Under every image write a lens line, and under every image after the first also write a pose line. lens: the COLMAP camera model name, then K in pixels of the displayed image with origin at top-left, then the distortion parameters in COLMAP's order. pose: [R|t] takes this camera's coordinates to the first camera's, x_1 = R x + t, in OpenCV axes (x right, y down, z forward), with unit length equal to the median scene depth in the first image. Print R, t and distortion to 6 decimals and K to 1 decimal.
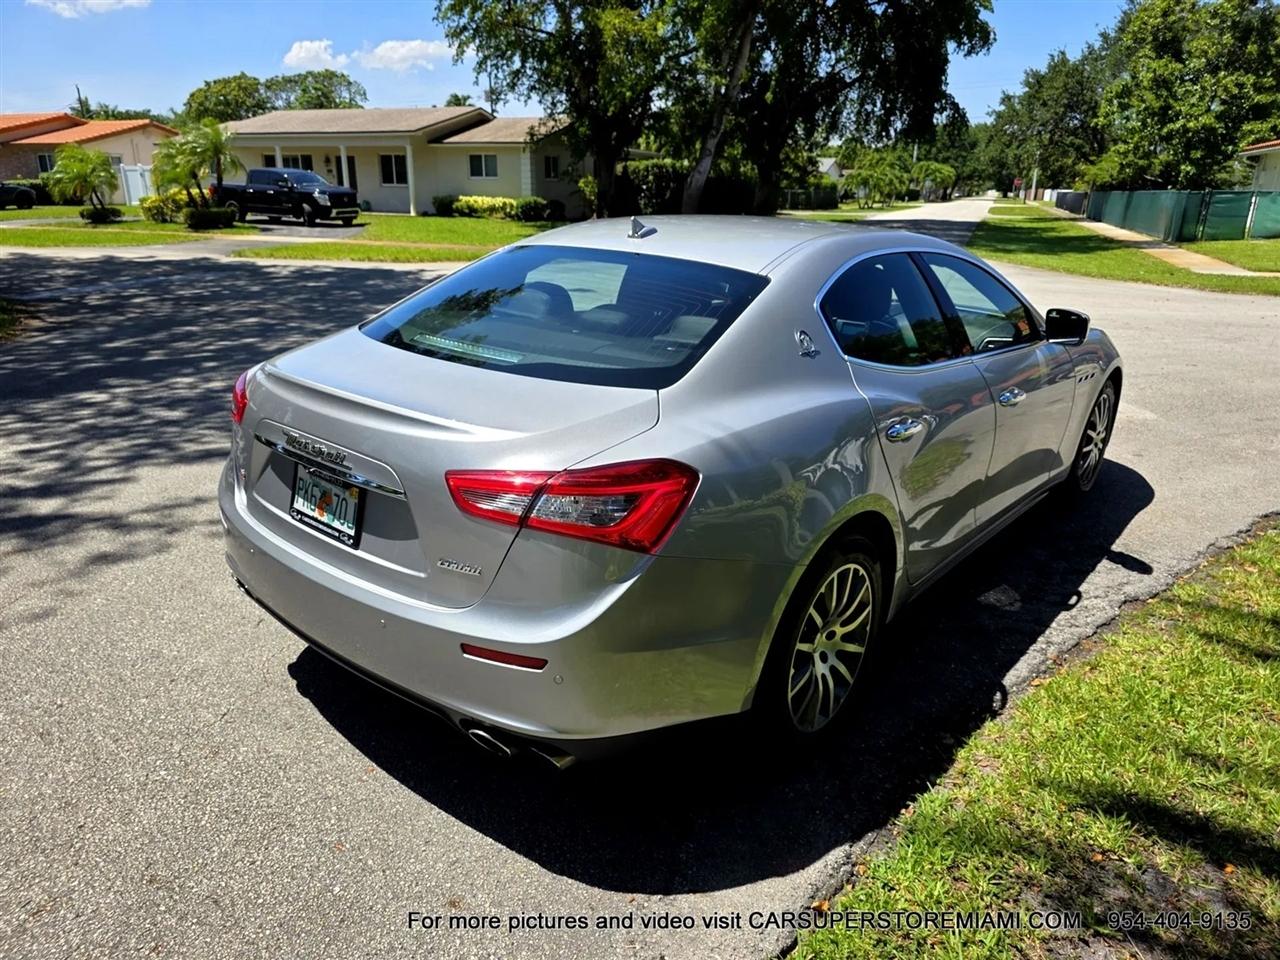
lens RADIAL K [[878.4, 0, 639.8], [0, 878.4, 474.1], [0, 0, 1]] dist [0.041008, -0.037729]
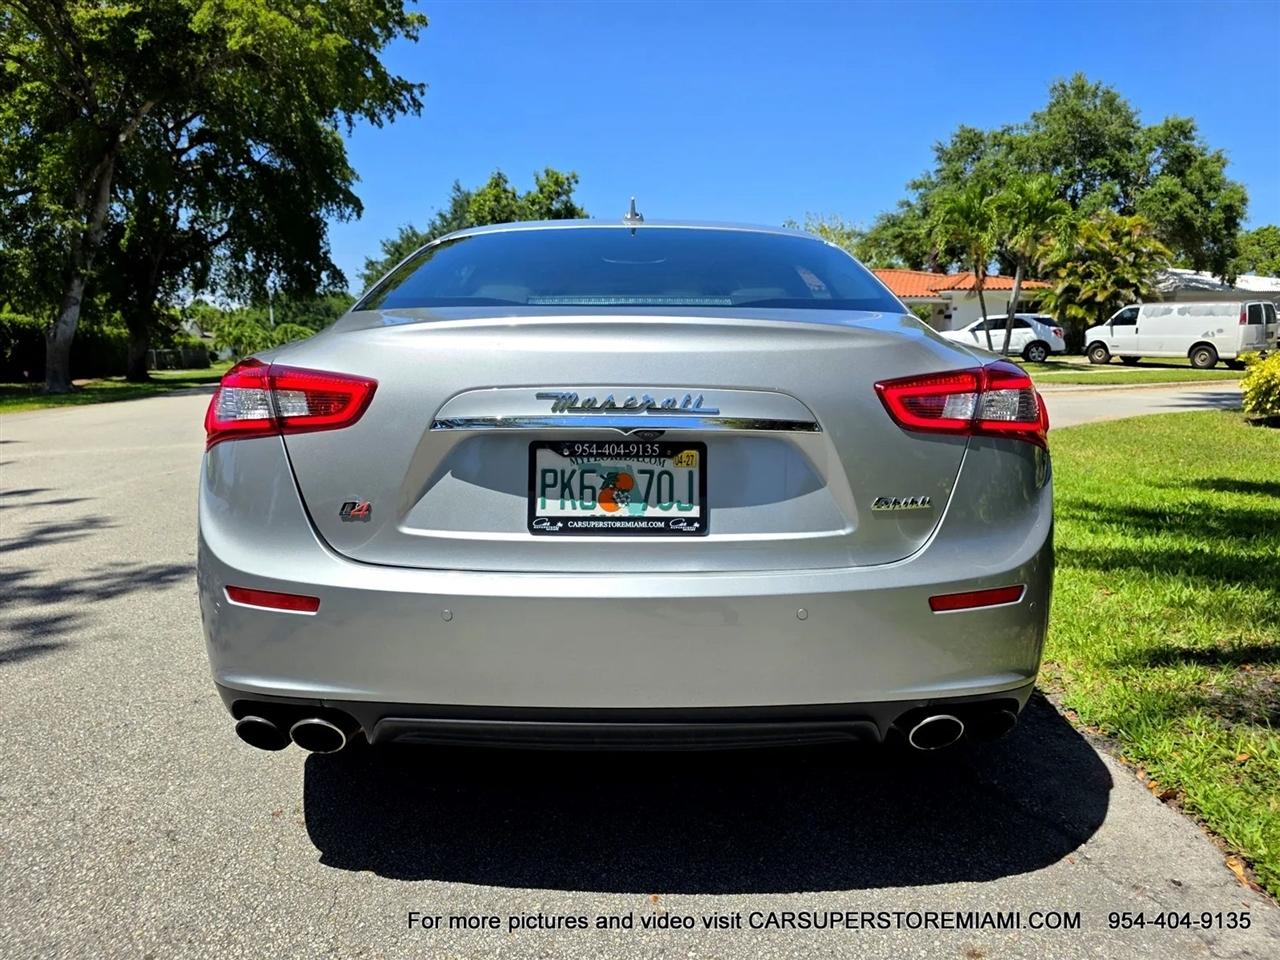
lens RADIAL K [[878.4, 0, 642.6], [0, 878.4, 477.1], [0, 0, 1]] dist [0.041008, -0.037729]
pose [[0.768365, -0.117638, 0.629108, -0.059258], [0.224759, 0.969953, -0.093138, 0.007022], [-0.599248, 0.212962, 0.771718, 0.035242]]
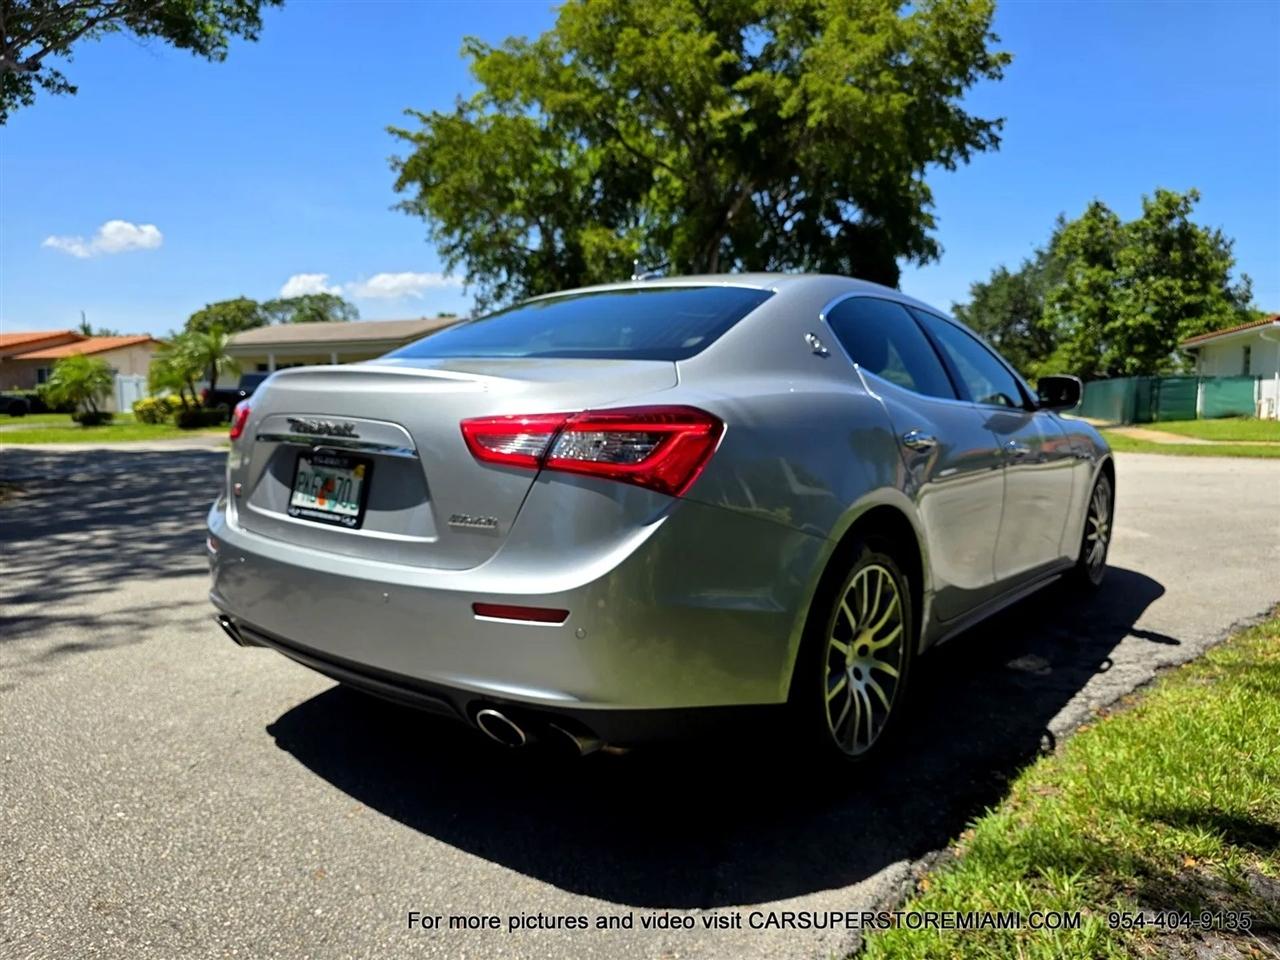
lens RADIAL K [[878.4, 0, 637.9], [0, 878.4, 479.9], [0, 0, 1]] dist [0.041008, -0.037729]
pose [[0.999594, -0.017156, 0.022742, -0.003370], [0.021784, 0.974760, -0.222188, 0.018437], [-0.018356, 0.222593, 0.974739, 0.005159]]
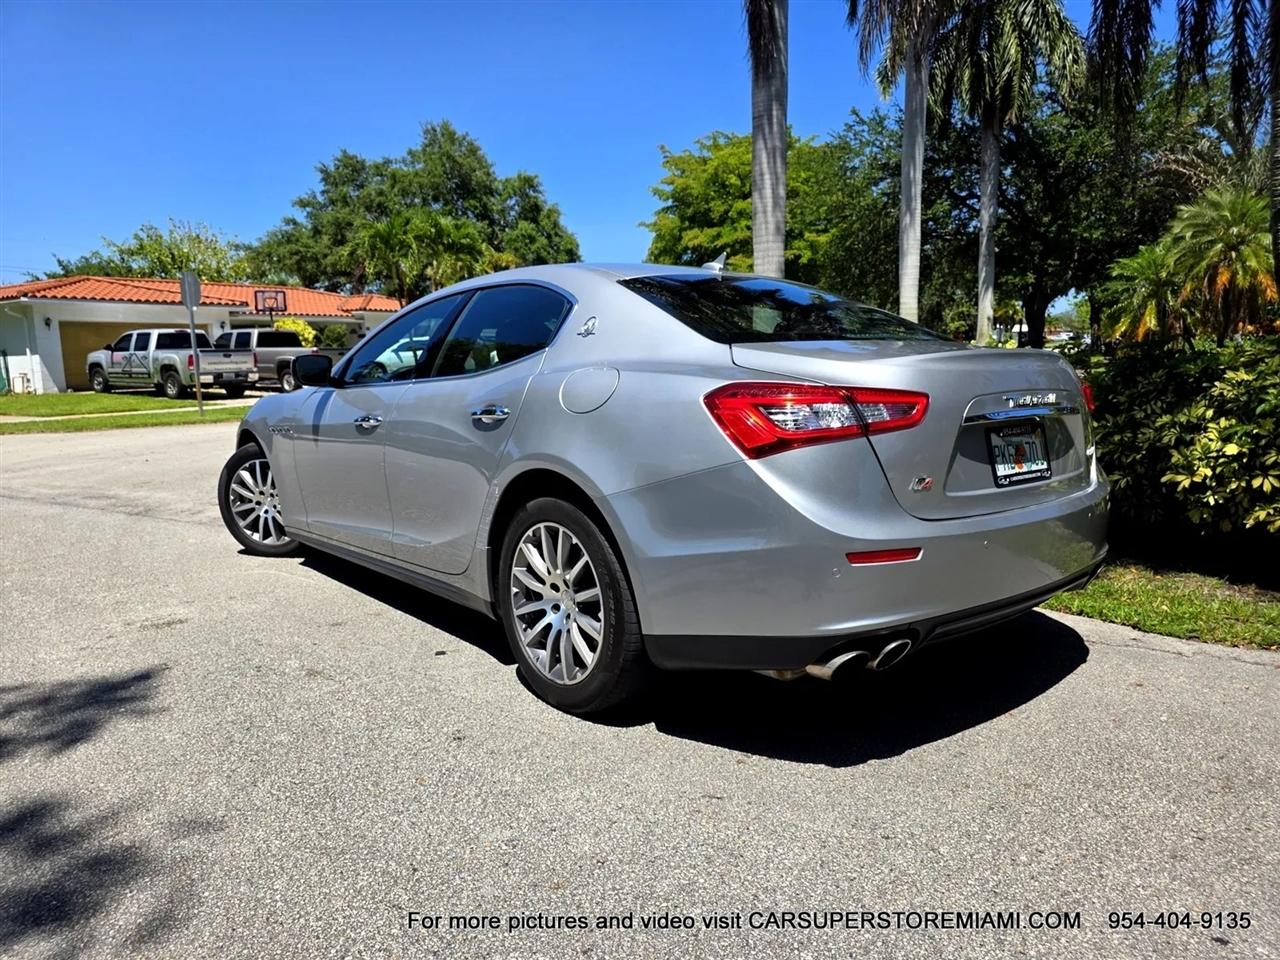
lens RADIAL K [[876.1, 0, 636.9], [0, 876.1, 478.9], [0, 0, 1]] dist [0.046691, -0.042409]
pose [[0.176034, -0.156027, 0.971940, -0.117154], [0.332100, 0.938886, 0.090572, -0.015382], [-0.926673, 0.306837, 0.217092, 0.093405]]
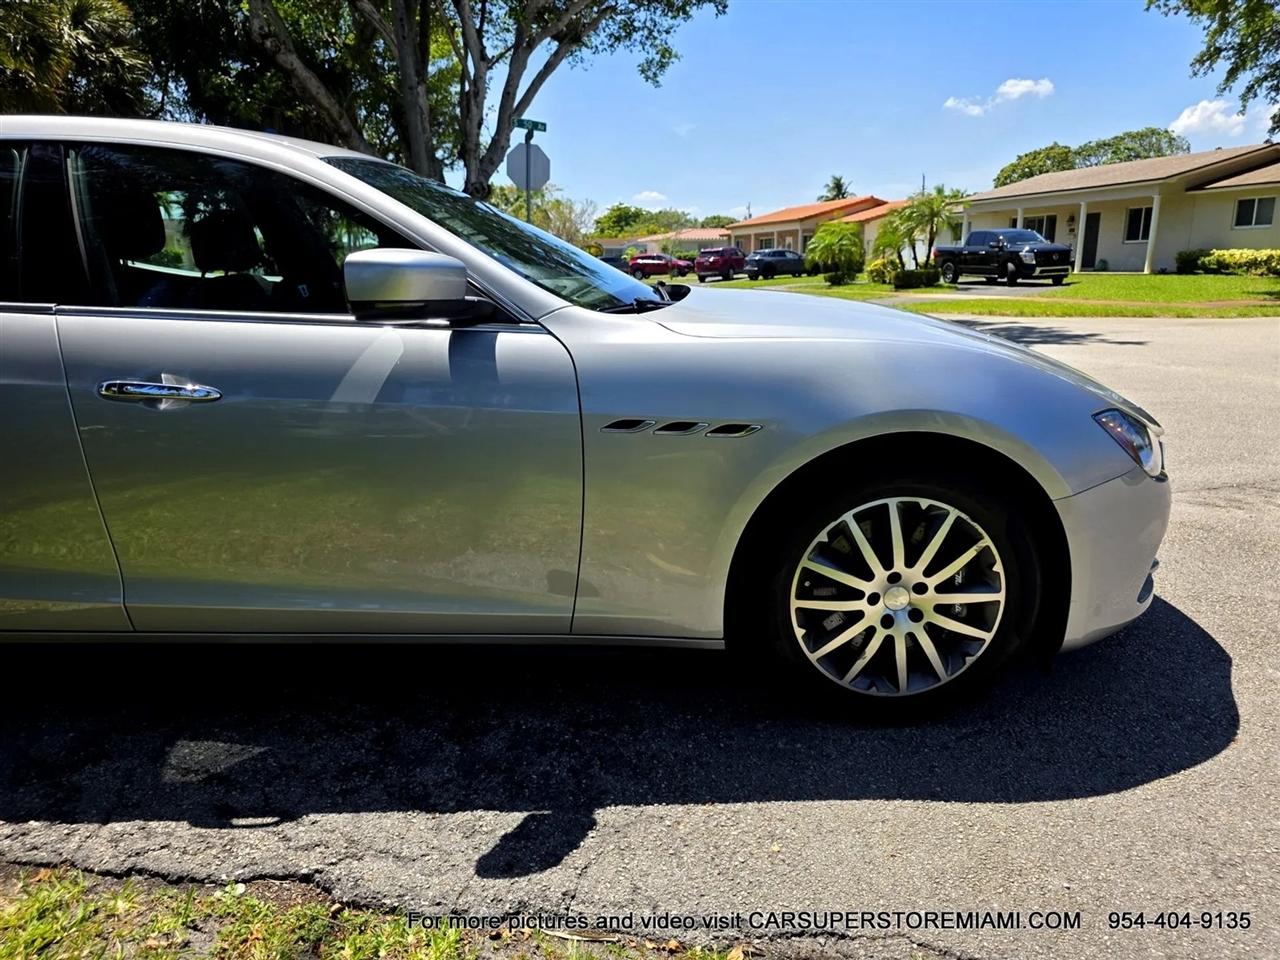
lens RADIAL K [[878.4, 0, 657.1], [0, 878.4, 487.9], [0, 0, 1]] dist [0.041008, -0.037729]
pose [[0.653000, 0.164866, -0.739196, 0.120792], [-0.212018, 0.976788, 0.030562, -0.012495], [0.727076, 0.136766, 0.672797, 0.099461]]
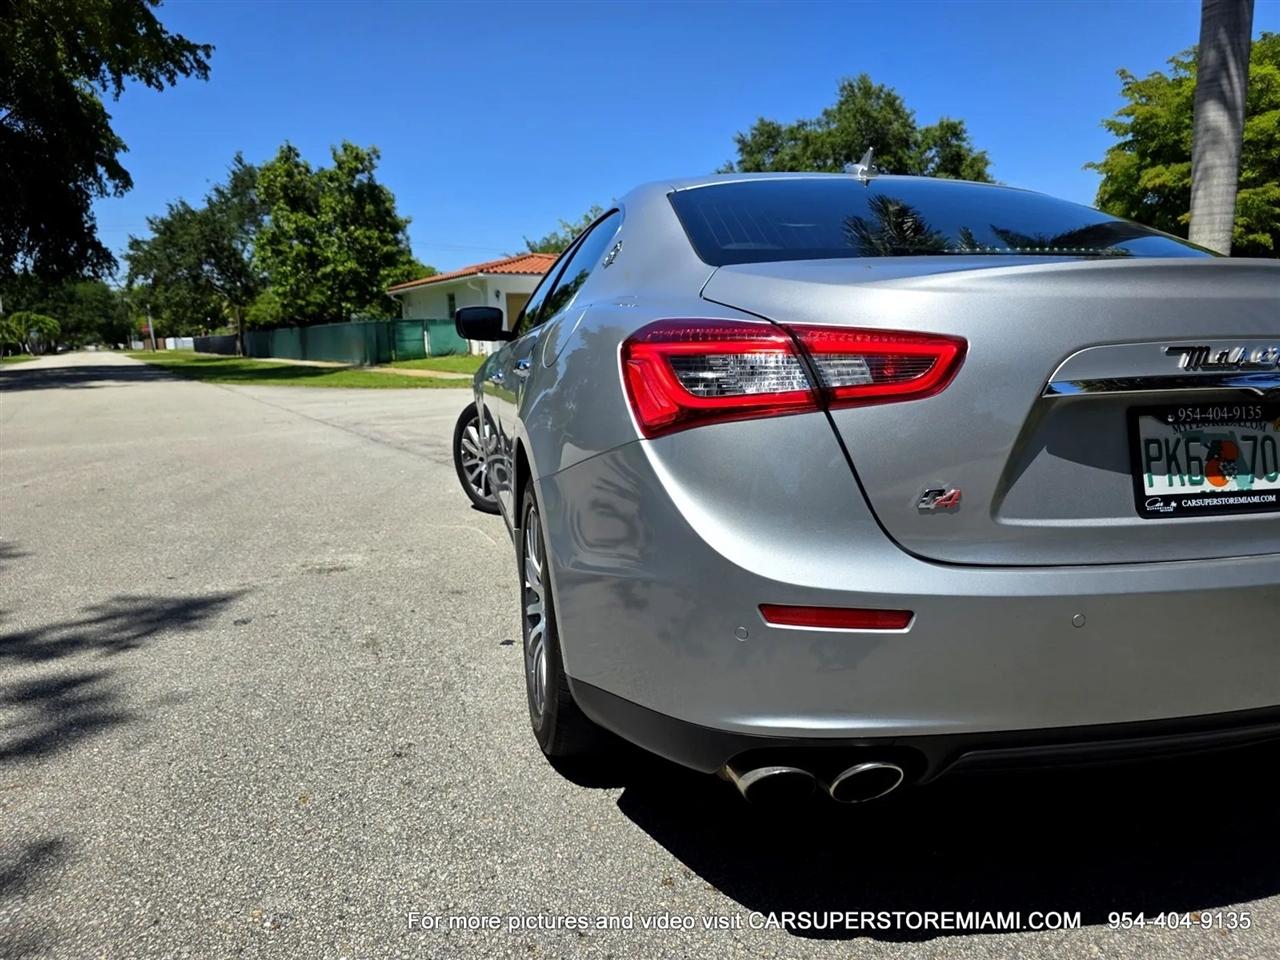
lens RADIAL K [[878.4, 0, 640.5], [0, 878.4, 477.4], [0, 0, 1]] dist [0.041008, -0.037729]
pose [[0.599731, -0.159062, 0.784233, -0.081447], [0.282093, 0.959153, -0.021186, -0.004140], [-0.748830, 0.233932, 0.620105, 0.071208]]
